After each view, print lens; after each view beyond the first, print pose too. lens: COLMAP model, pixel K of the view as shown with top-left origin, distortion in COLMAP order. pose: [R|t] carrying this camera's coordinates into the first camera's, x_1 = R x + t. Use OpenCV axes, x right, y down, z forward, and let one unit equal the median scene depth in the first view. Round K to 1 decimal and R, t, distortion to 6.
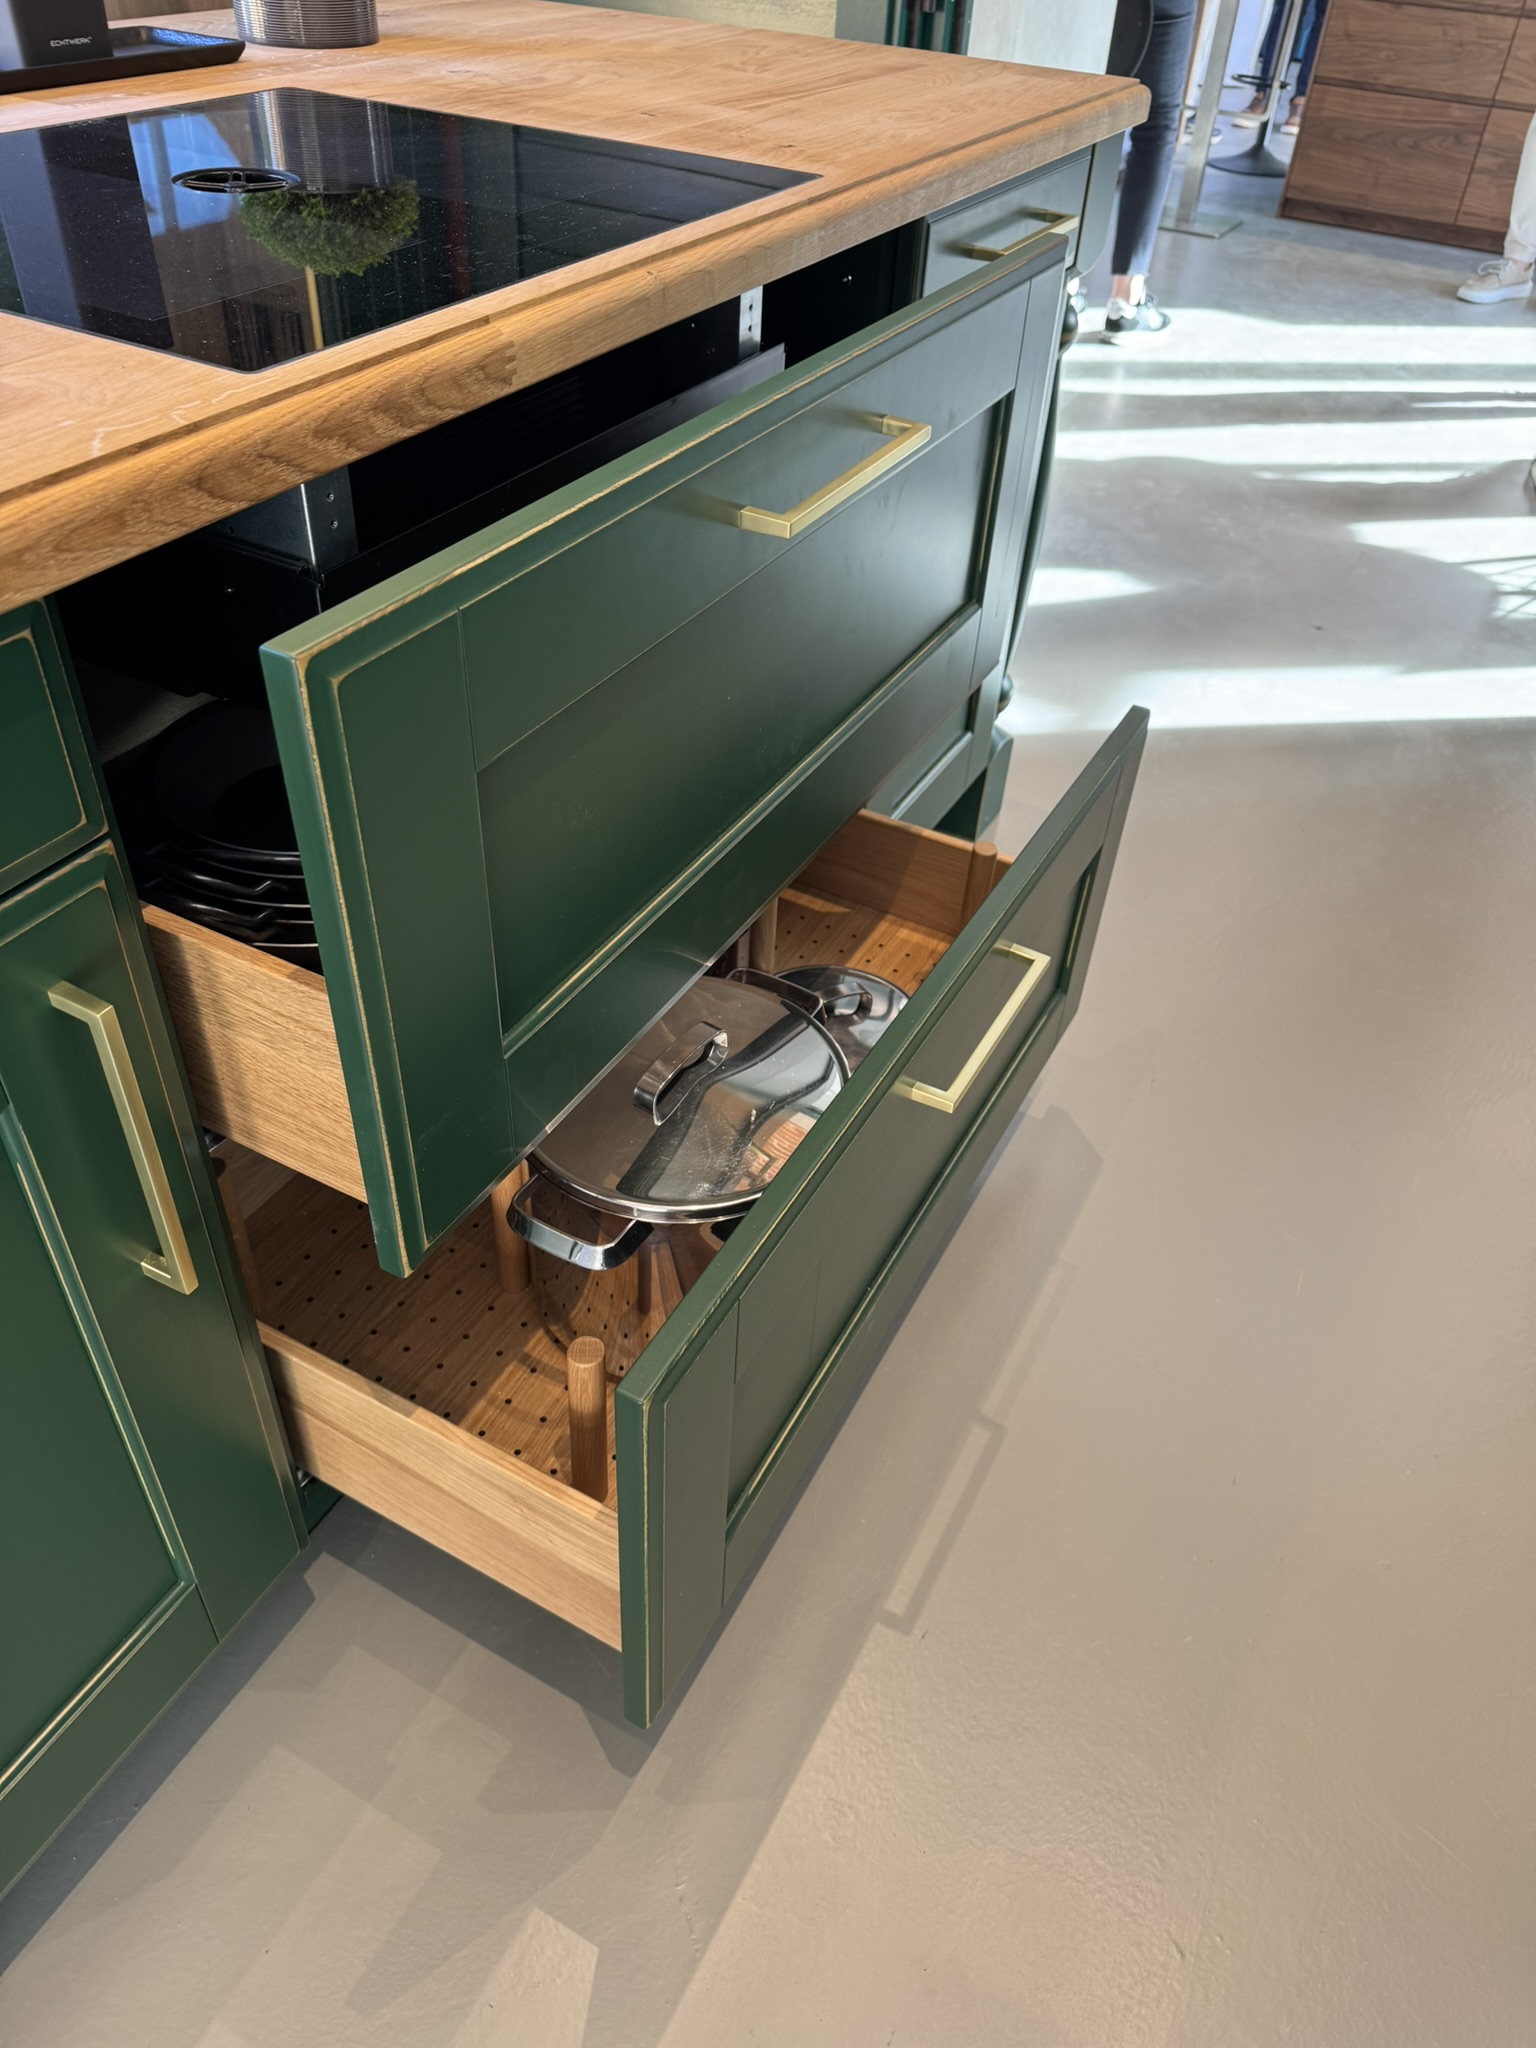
lens RADIAL K [[1457.8, 0, 760.1], [0, 1457.8, 1030.3], [0, 0, 1]] dist [0.047790, -0.054690]
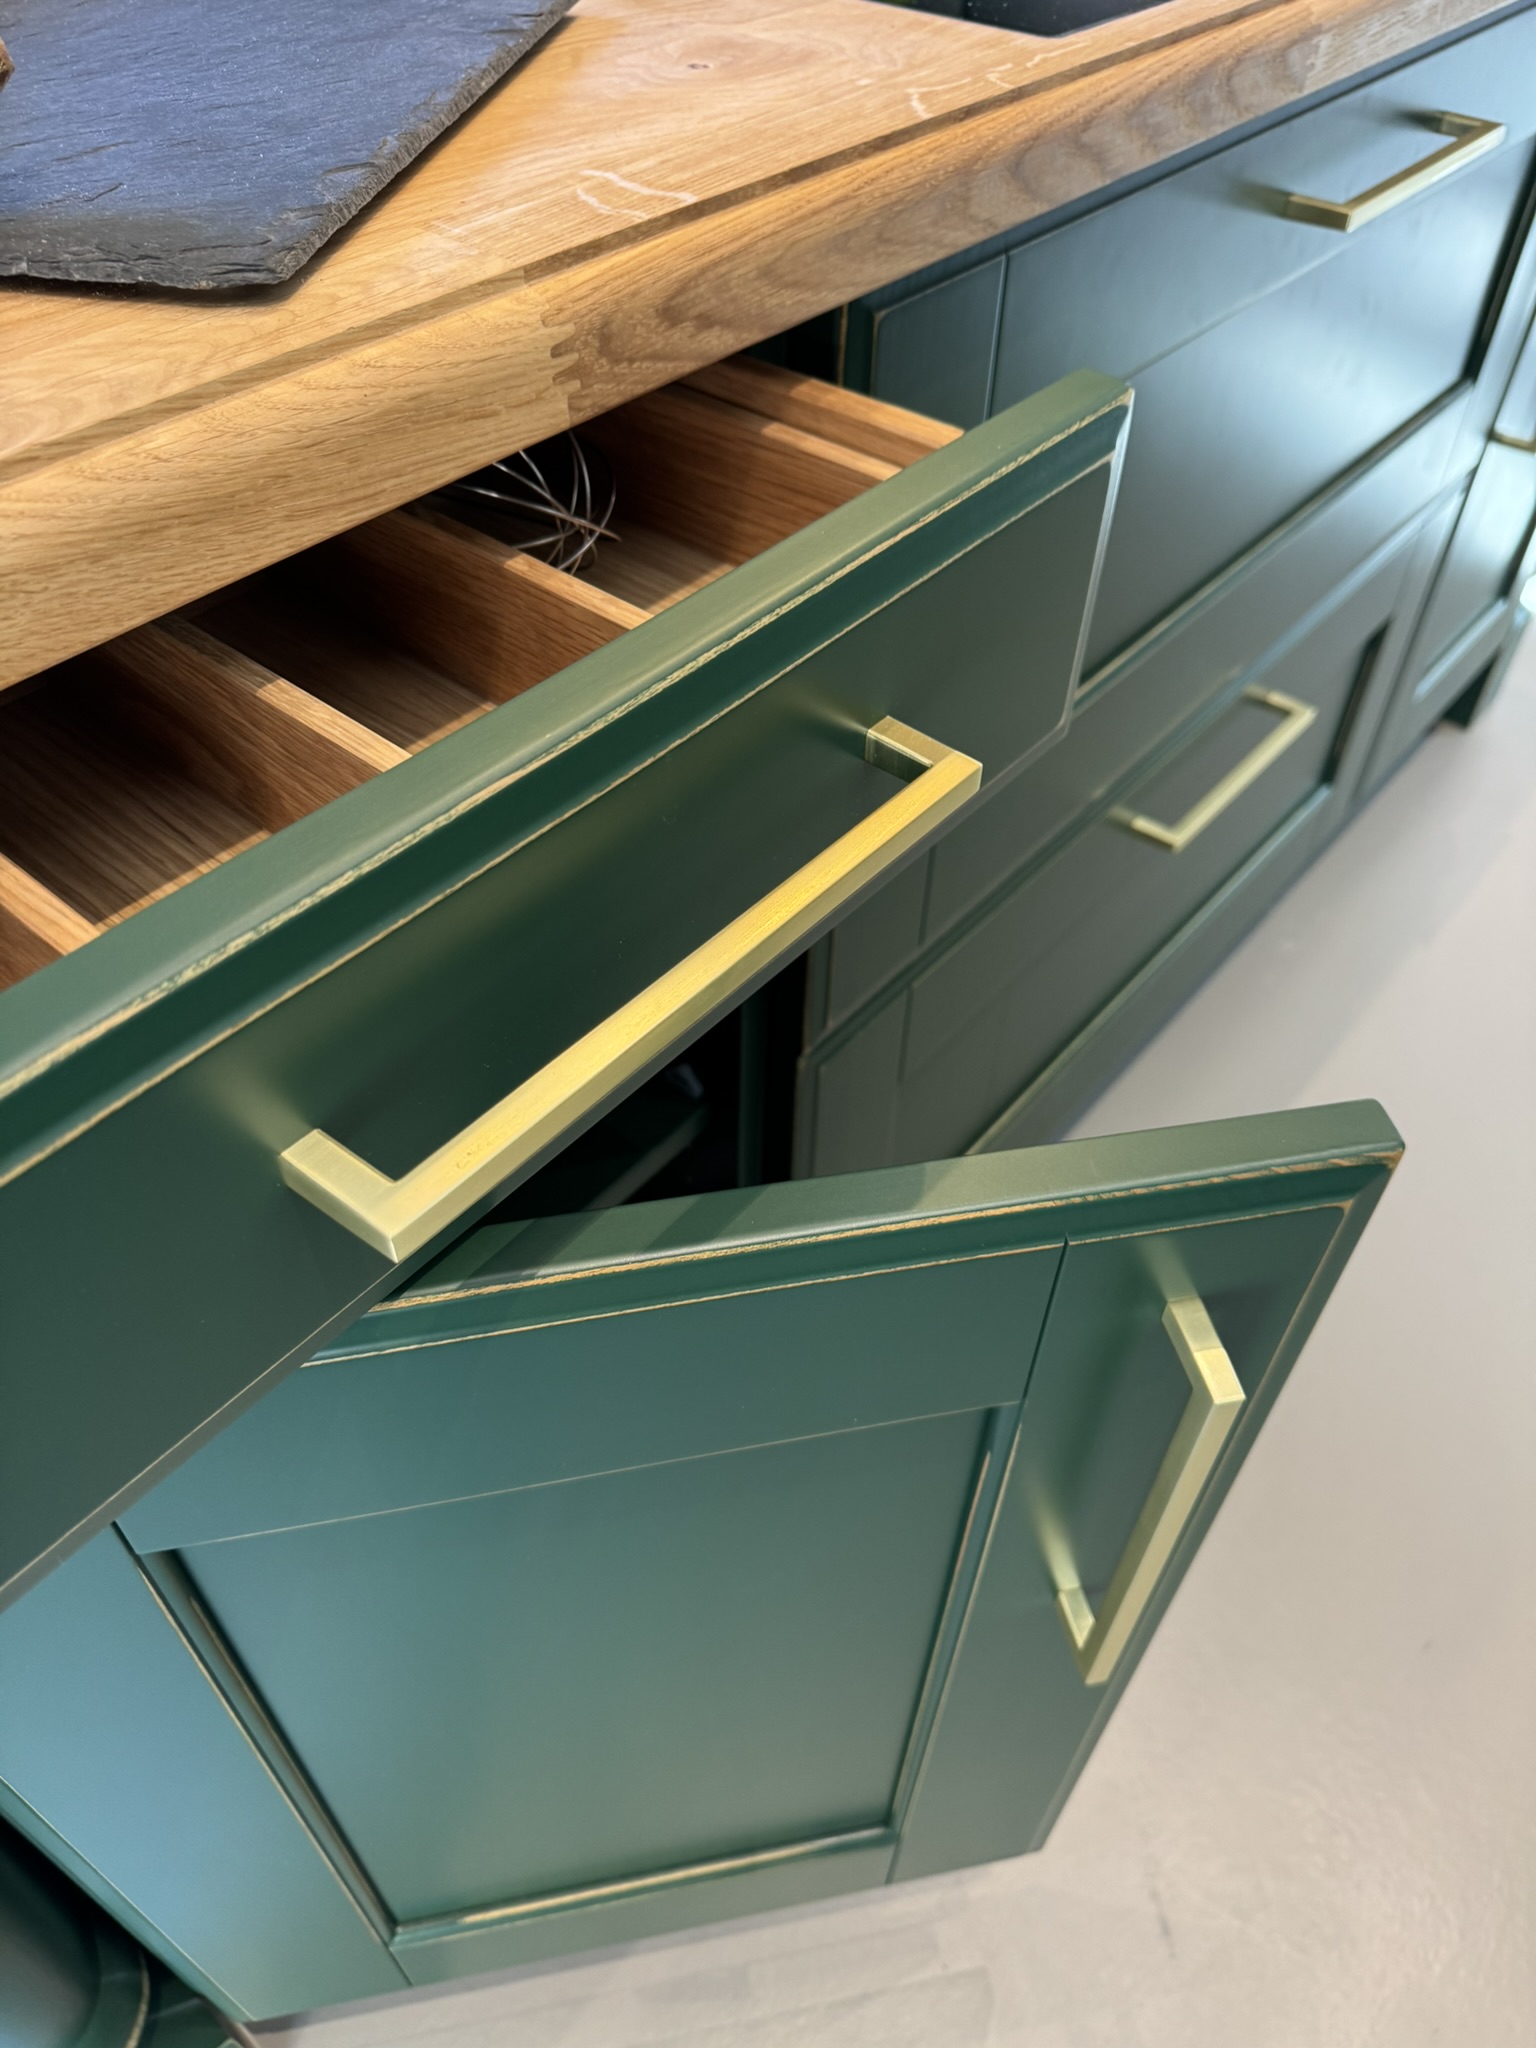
lens RADIAL K [[1457.8, 0, 776.0], [0, 1457.8, 1007.0], [0, 0, 1]] dist [0.047790, -0.054690]
pose [[0.981553, 0.113638, -0.153751, -0.194626], [-0.102035, 0.991446, 0.081382, 0.006486], [0.161684, -0.064193, 0.984753, 0.113196]]
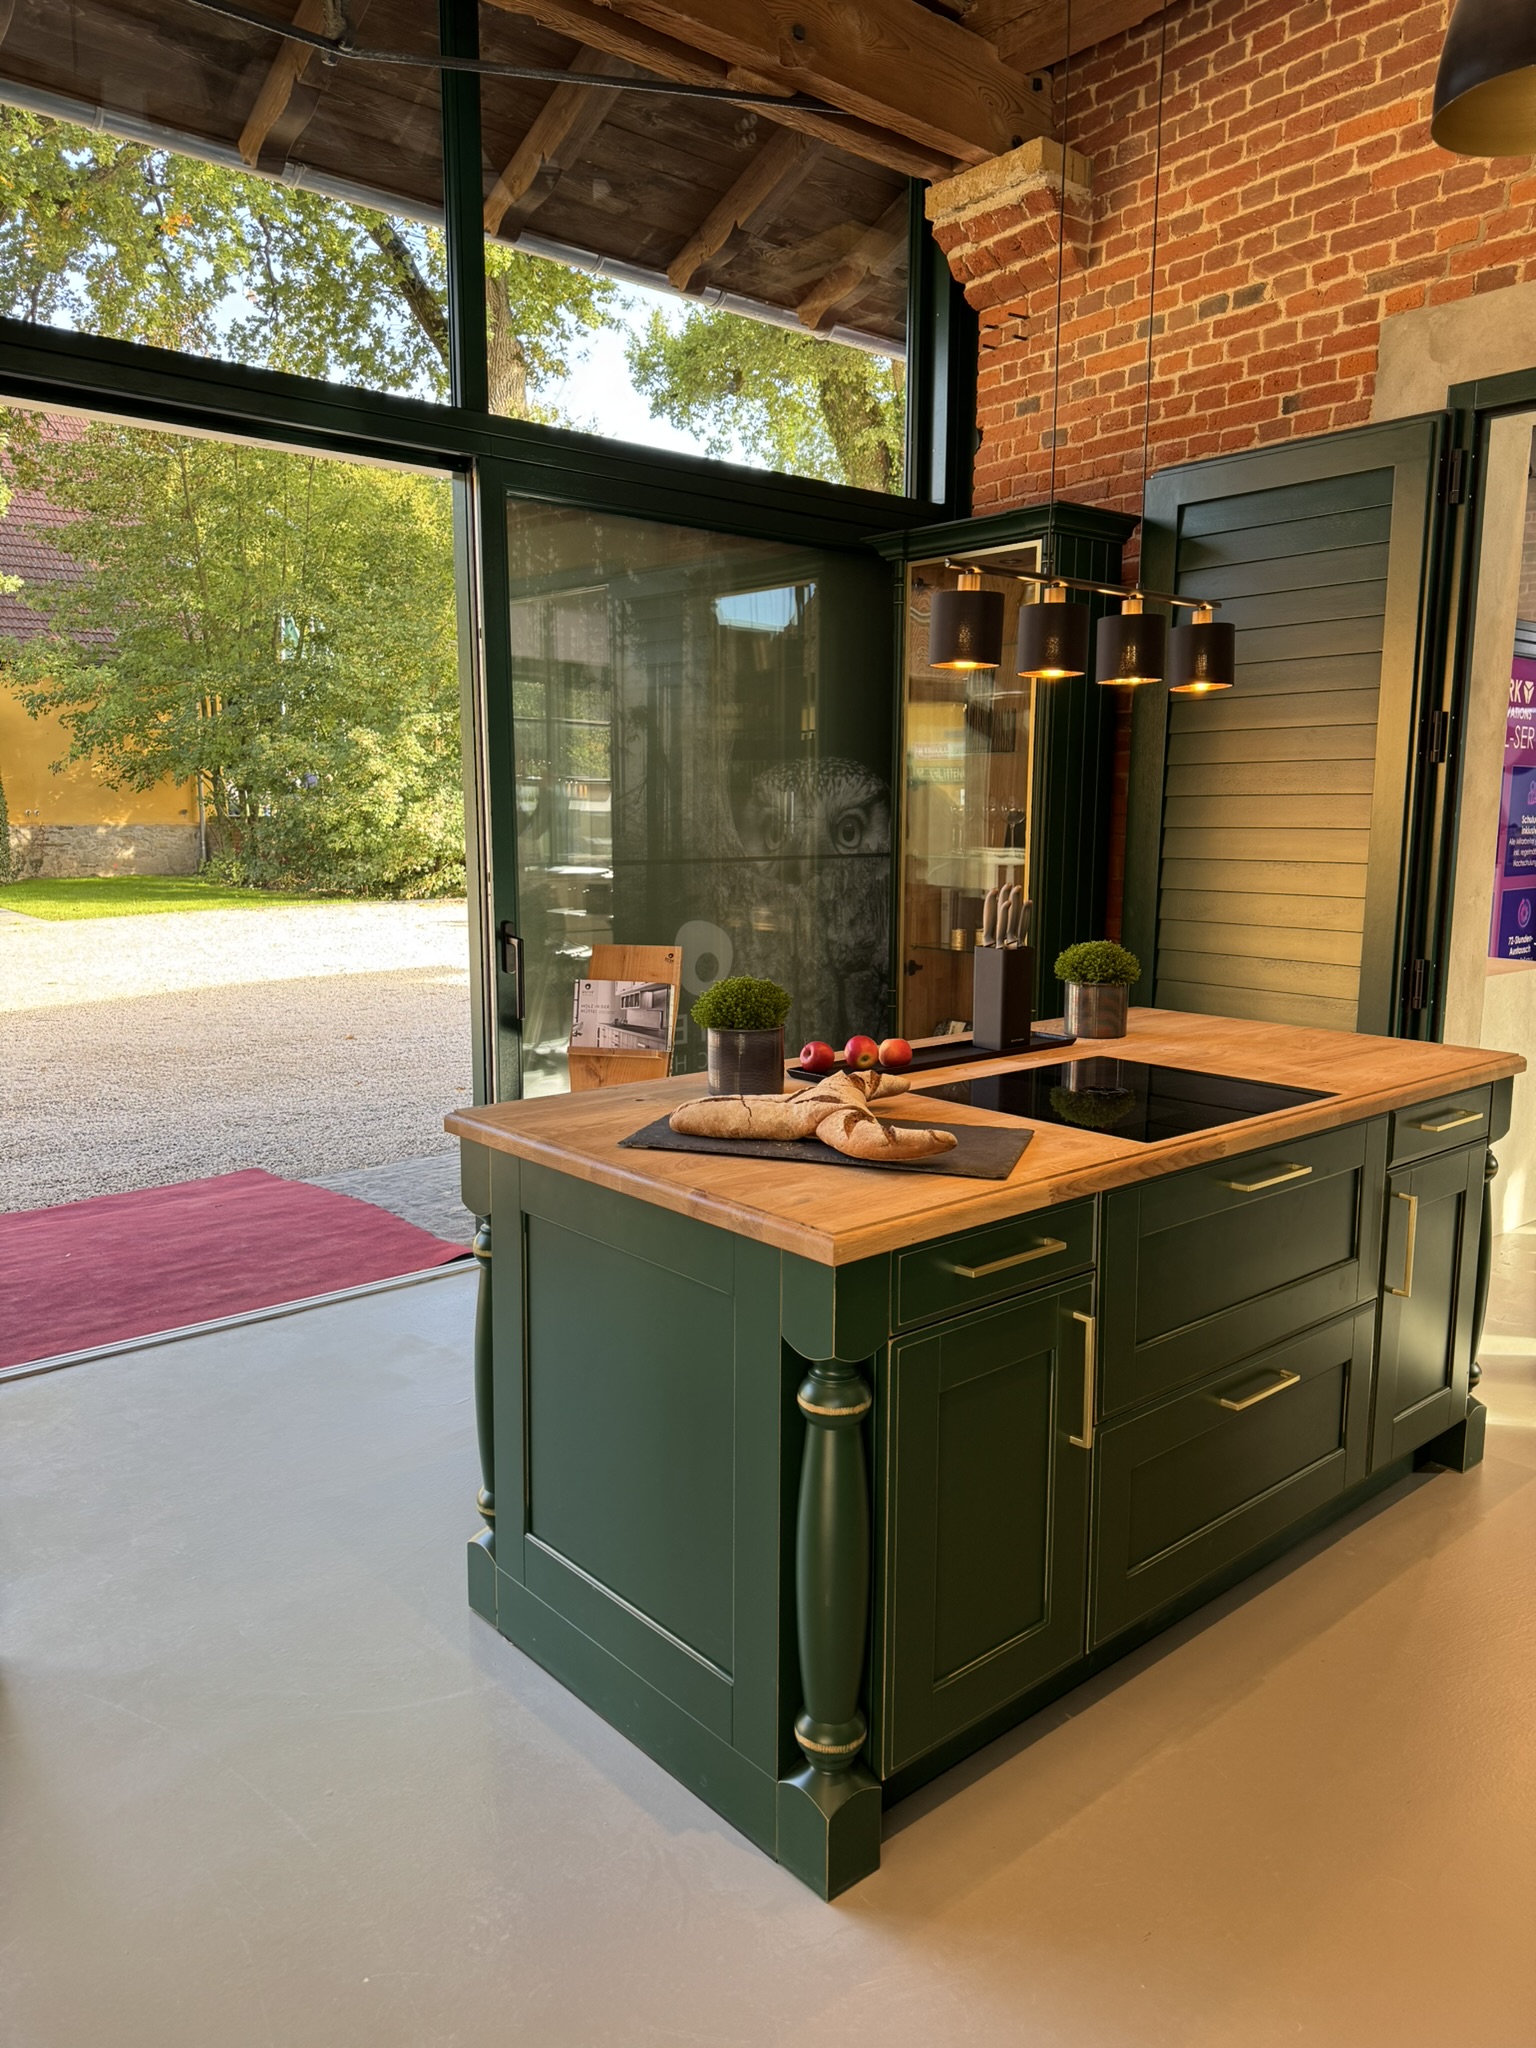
lens RADIAL K [[1457.8, 0, 755.3], [0, 1457.8, 1005.3], [0, 0, 1]] dist [0.047790, -0.054690]
pose [[0.936813, 0.005792, -0.349782, -0.017256], [-0.195339, 0.838131, -0.509293, 0.705886], [0.290213, 0.545438, 0.786304, -1.241369]]
